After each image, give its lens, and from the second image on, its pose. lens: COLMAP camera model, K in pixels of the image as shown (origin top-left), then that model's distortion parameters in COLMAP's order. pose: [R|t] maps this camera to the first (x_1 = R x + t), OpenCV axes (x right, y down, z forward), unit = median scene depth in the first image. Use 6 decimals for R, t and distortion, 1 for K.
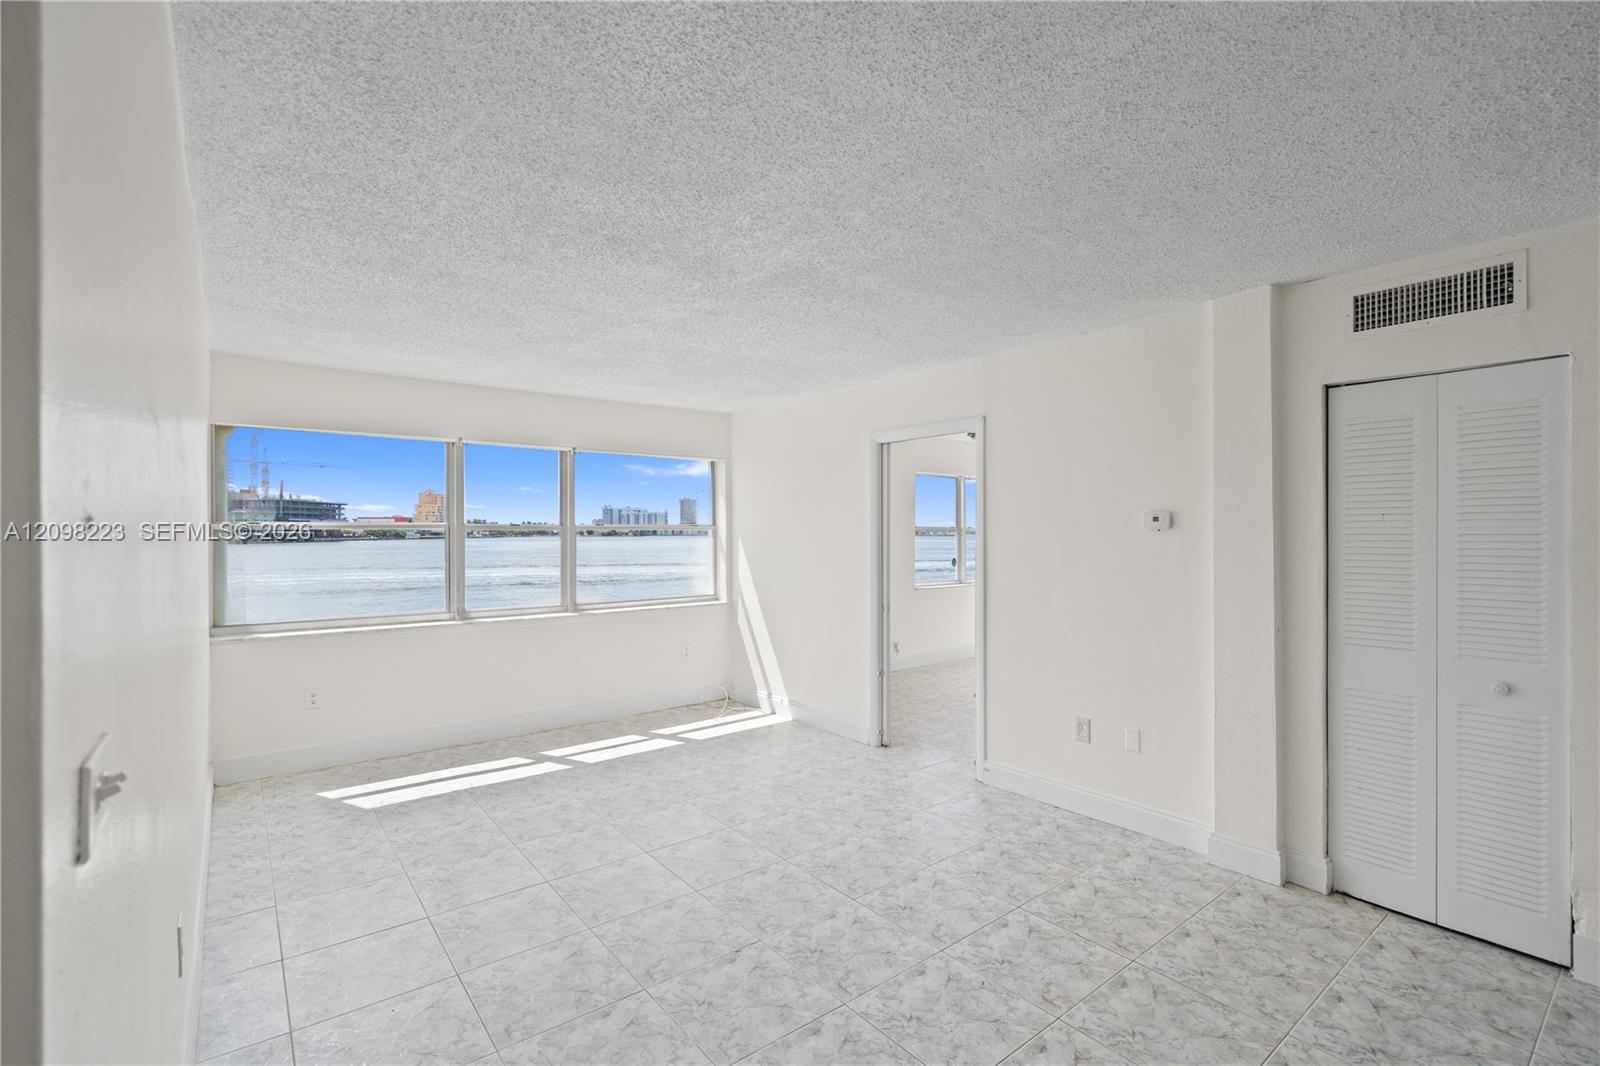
lens RADIAL K [[722.7, 0, 800.0], [0, 722.7, 533.0], [0, 0, 1]] dist [-0.003105, 0.000345]
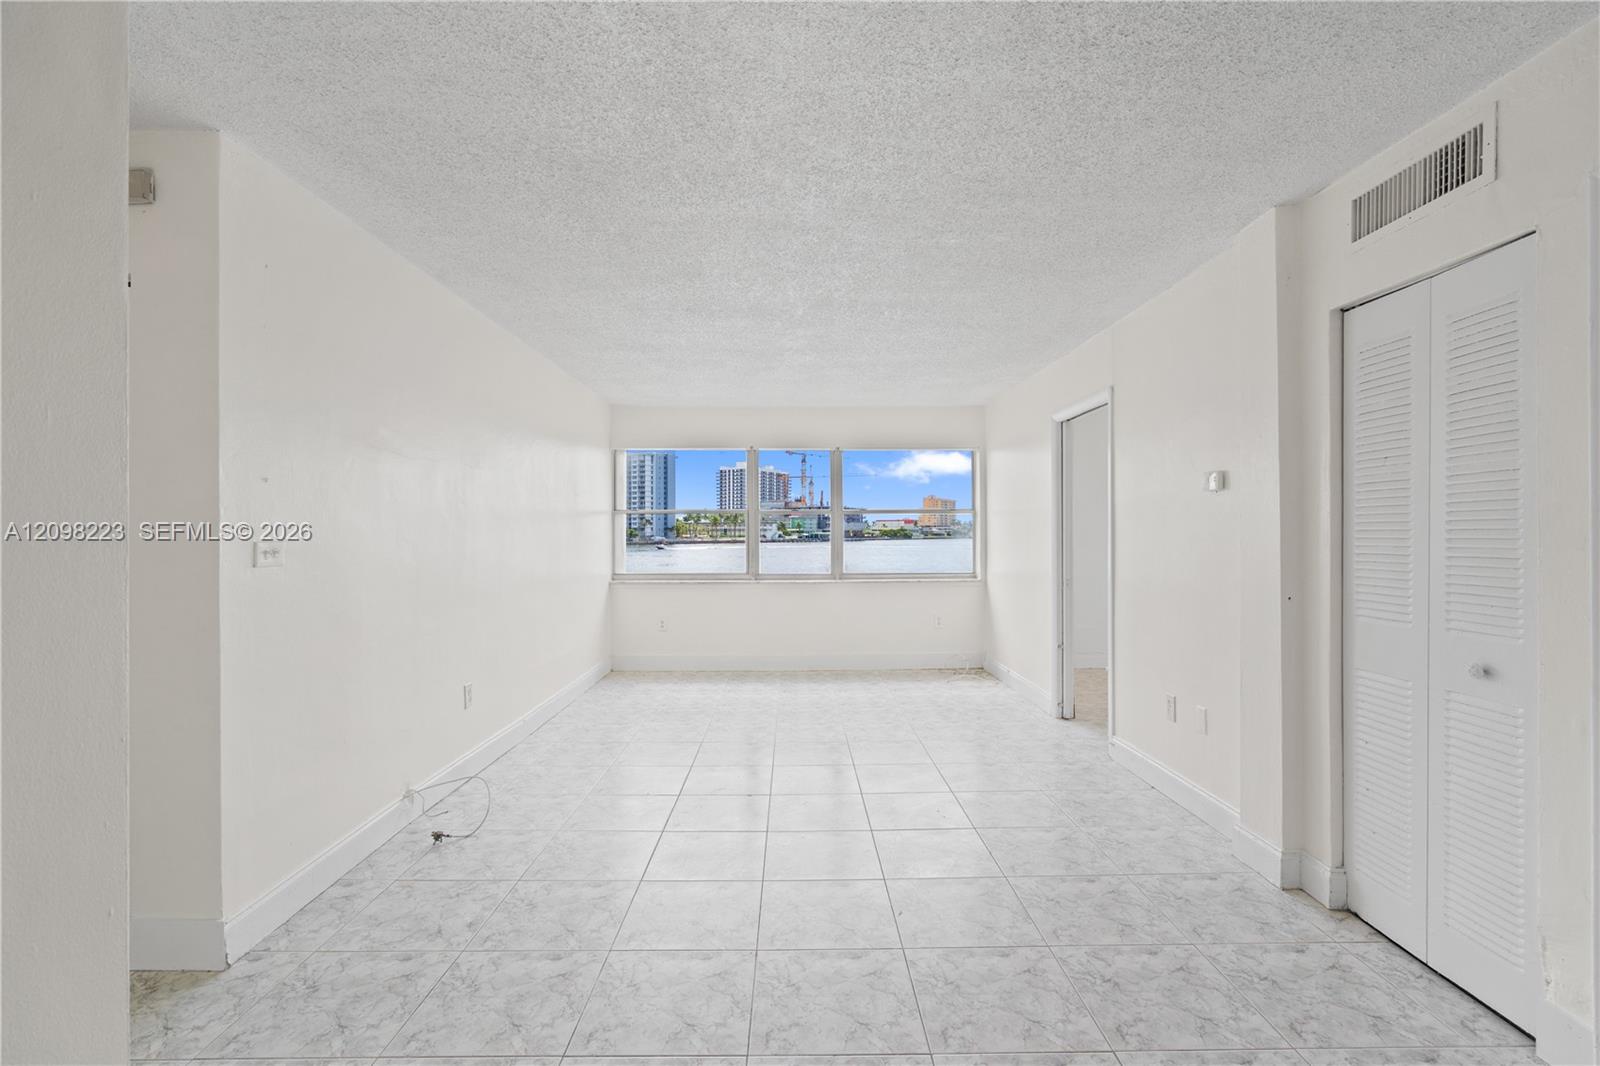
lens RADIAL K [[719.0, 0, 798.8], [0, 719.0, 535.9], [0, 0, 1]] dist [-0.002439, -0.000357]
pose [[0.793507, -0.000044, -0.608561, 0.744813], [0.002273, 0.999993, 0.002890, 0.056686], [0.608557, -0.003677, 0.793502, -0.053107]]
